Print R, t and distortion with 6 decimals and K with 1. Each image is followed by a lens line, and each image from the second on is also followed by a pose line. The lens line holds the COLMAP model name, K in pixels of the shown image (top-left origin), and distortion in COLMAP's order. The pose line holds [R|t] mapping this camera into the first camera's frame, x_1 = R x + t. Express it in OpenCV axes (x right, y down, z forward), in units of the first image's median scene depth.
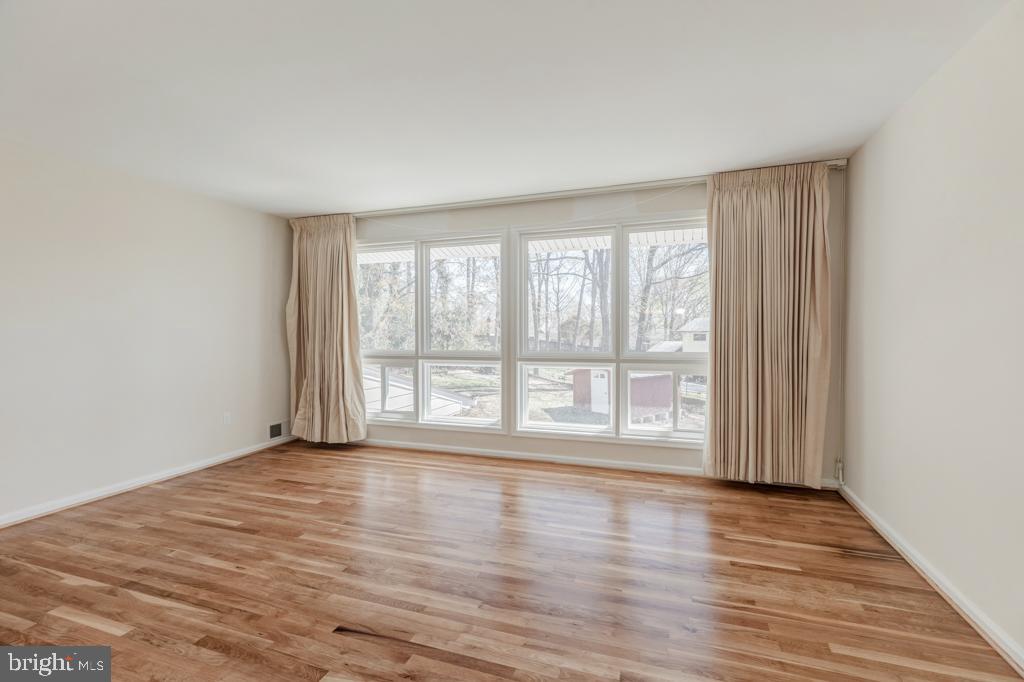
lens RADIAL K [[459.4, 0, 519.5], [0, 459.4, 343.0], [0, 0, 1]] dist [0.006535, -0.000769]
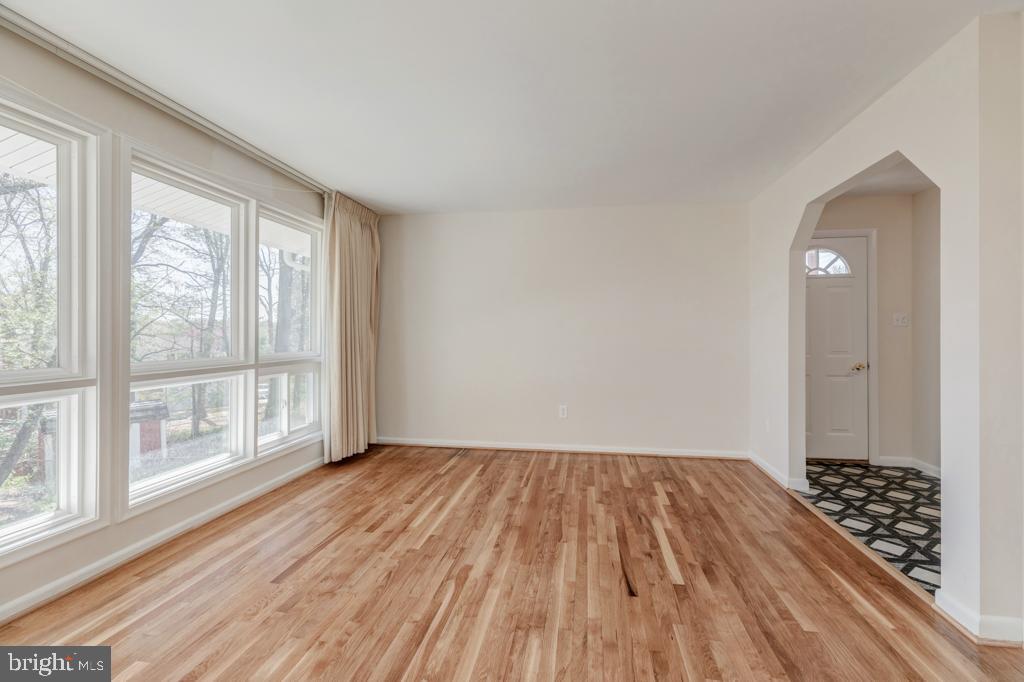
lens RADIAL K [[459.4, 0, 511.2], [0, 459.4, 333.8], [0, 0, 1]] dist [0.006535, -0.000769]
pose [[-0.165600, -0.000809, 0.986193, -0.725419], [0.022397, 0.999739, 0.004581, -0.012476], [-0.985939, 0.022847, -0.165539, 0.733595]]
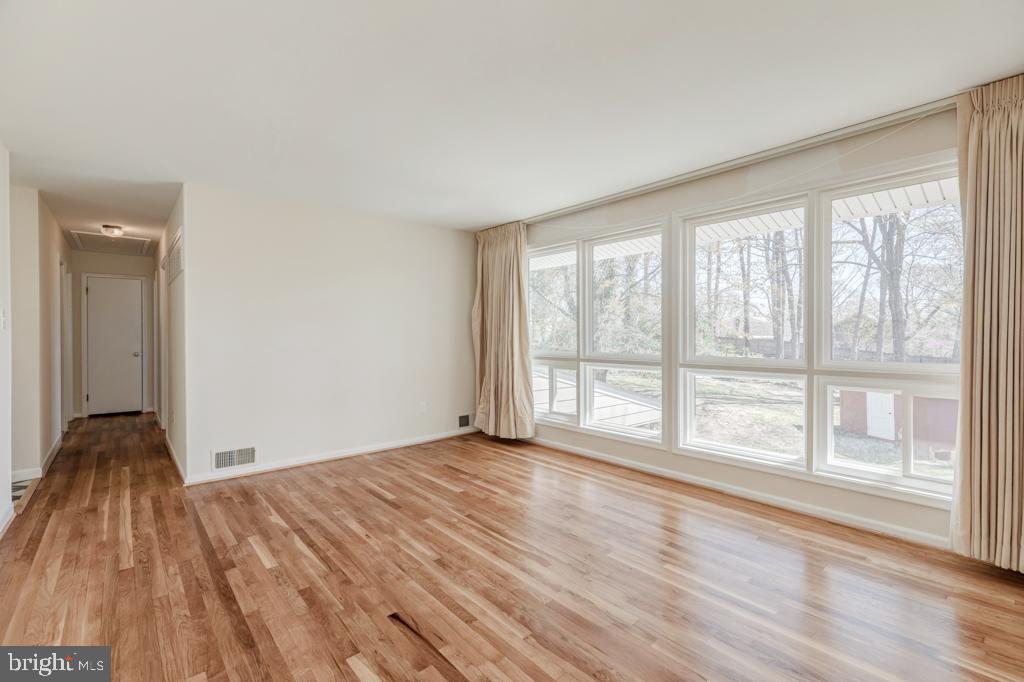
lens RADIAL K [[459.4, 0, 518.2], [0, 459.4, 341.3], [0, 0, 1]] dist [0.006535, -0.000769]
pose [[0.866656, 0.007883, -0.498845, 0.188221], [-0.011912, 0.999917, -0.004893, -0.001836], [0.498765, 0.010183, 0.866678, 0.112411]]
